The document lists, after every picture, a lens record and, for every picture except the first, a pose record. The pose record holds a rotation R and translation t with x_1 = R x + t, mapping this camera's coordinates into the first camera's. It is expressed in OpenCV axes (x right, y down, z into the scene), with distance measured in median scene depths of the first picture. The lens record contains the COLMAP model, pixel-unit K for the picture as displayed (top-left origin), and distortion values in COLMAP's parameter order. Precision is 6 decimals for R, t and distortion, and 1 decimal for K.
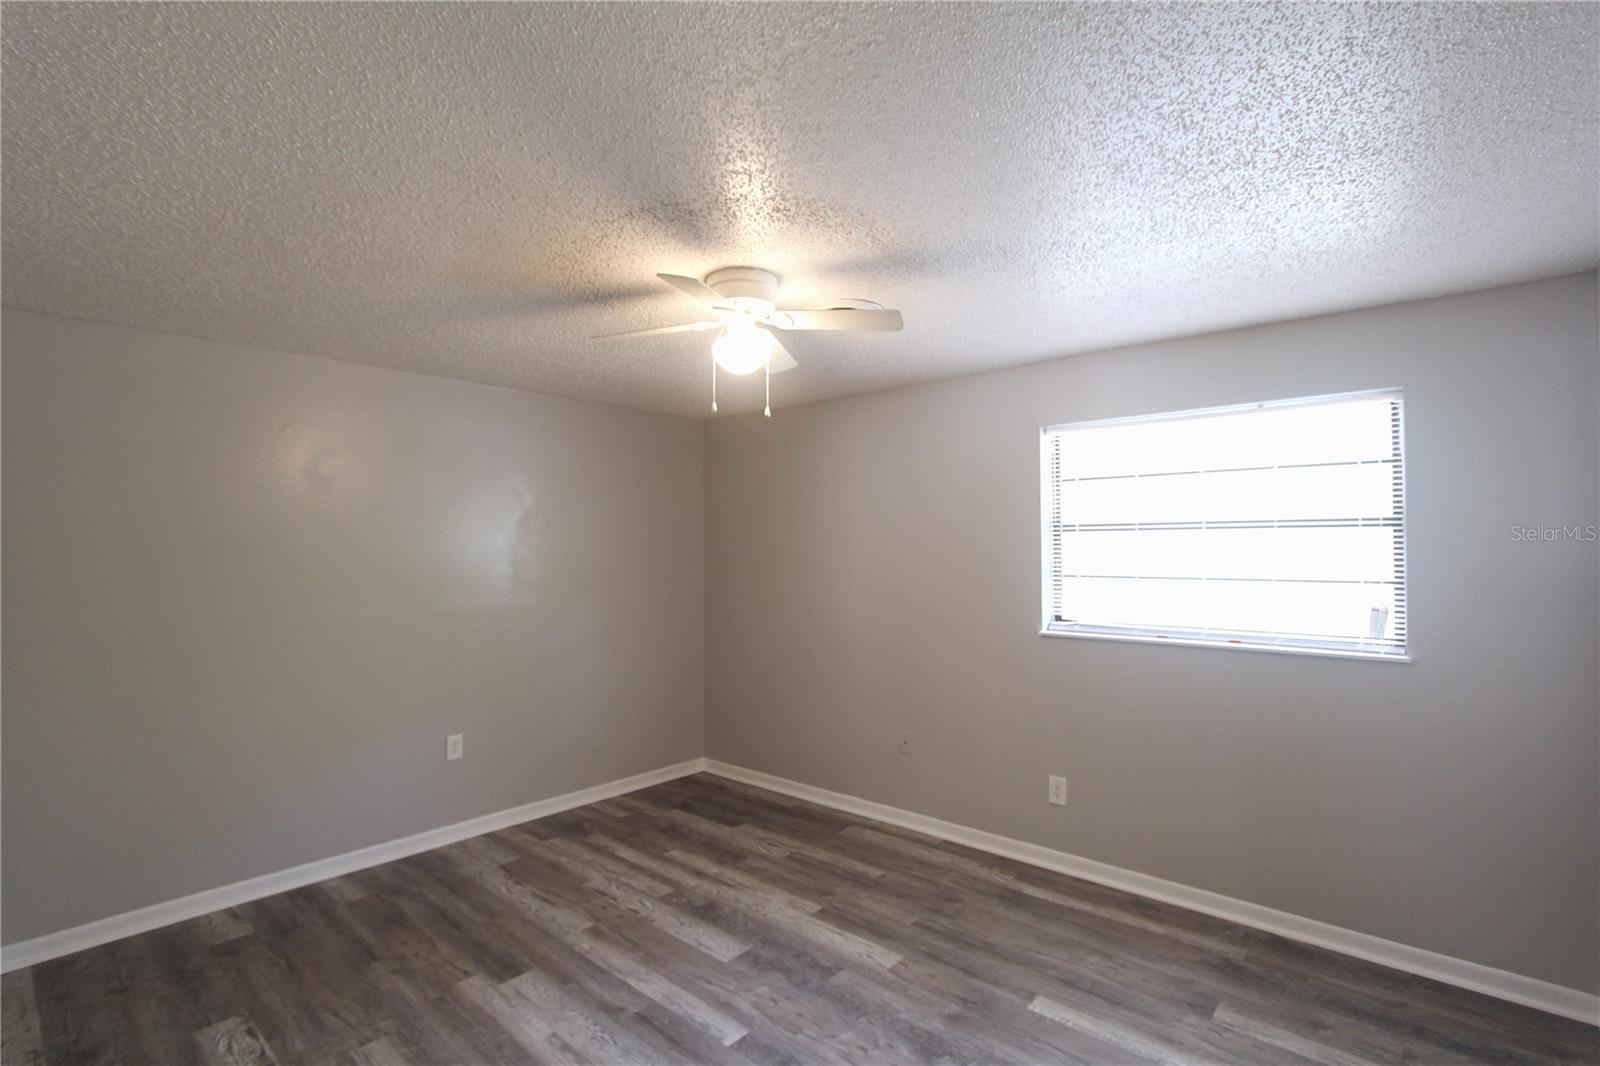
lens RADIAL K [[748.6, 0, 789.6], [0, 748.6, 531.1], [0, 0, 1]] dist [-0.014622, 0.000787]
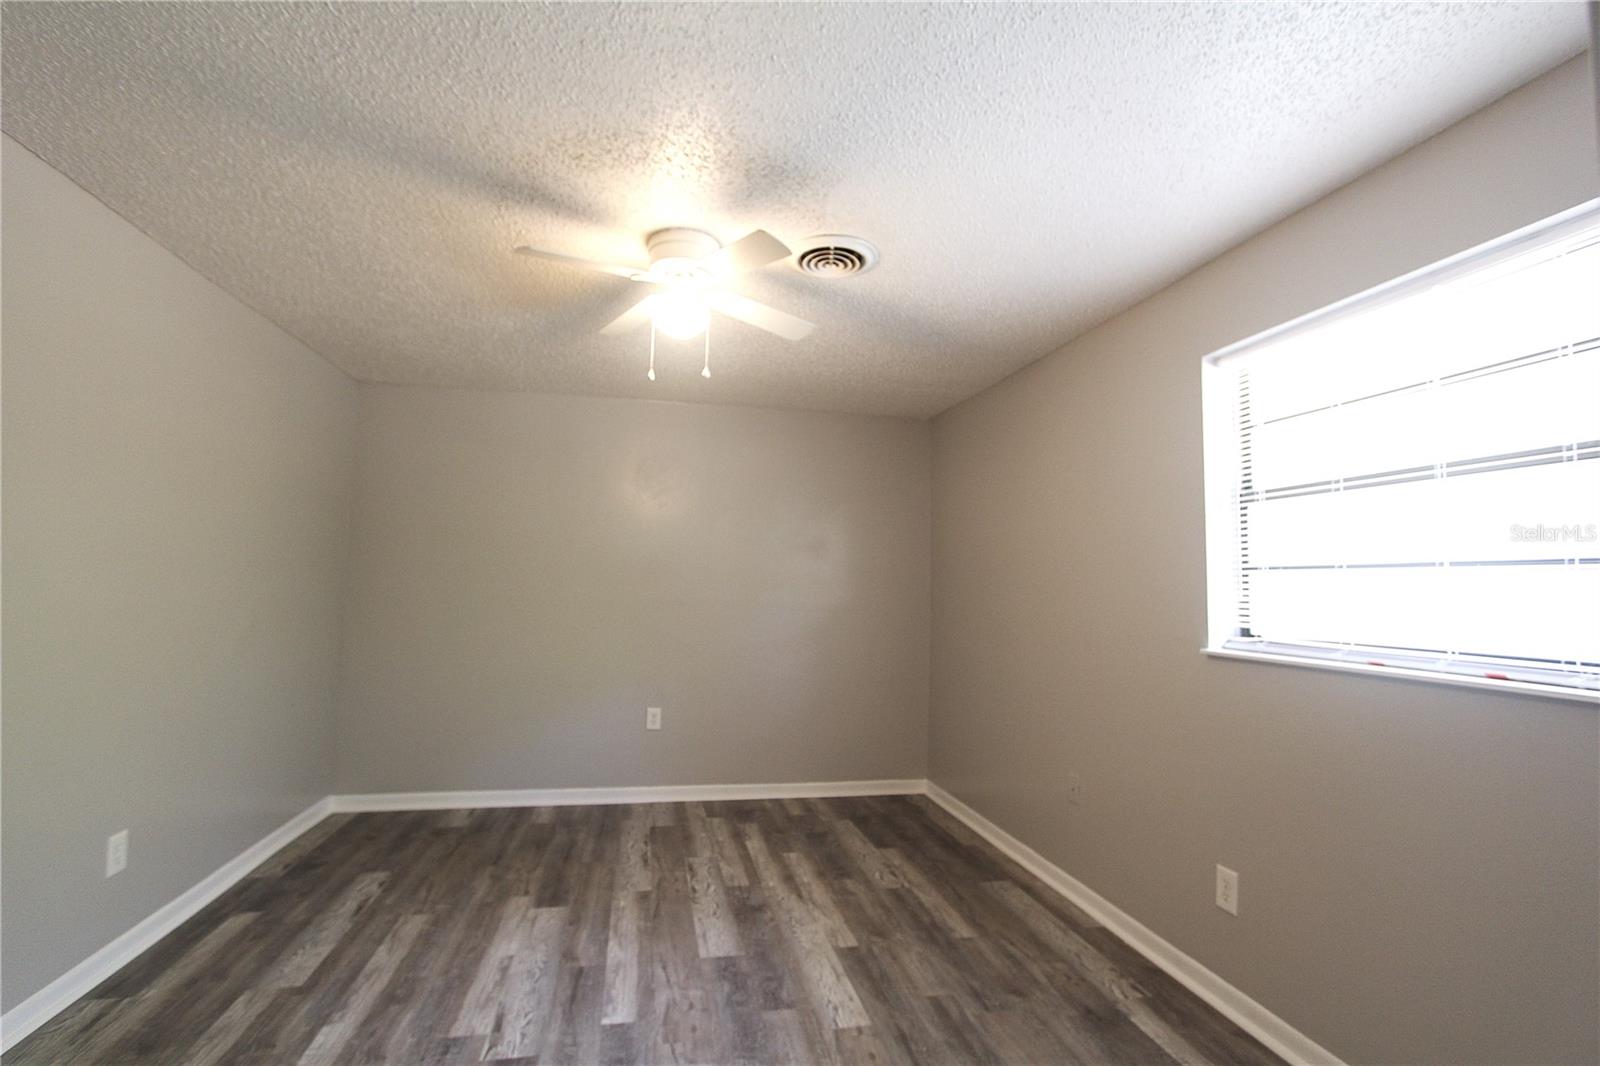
lens RADIAL K [[734.9, 0, 792.7], [0, 734.9, 537.2], [0, 0, 1]] dist [-0.014507, 0.000262]
pose [[0.798276, -0.022151, -0.601884, 0.493851], [-0.007374, 0.998889, -0.046542, 0.074446], [0.602246, 0.041592, 0.797226, 0.261964]]
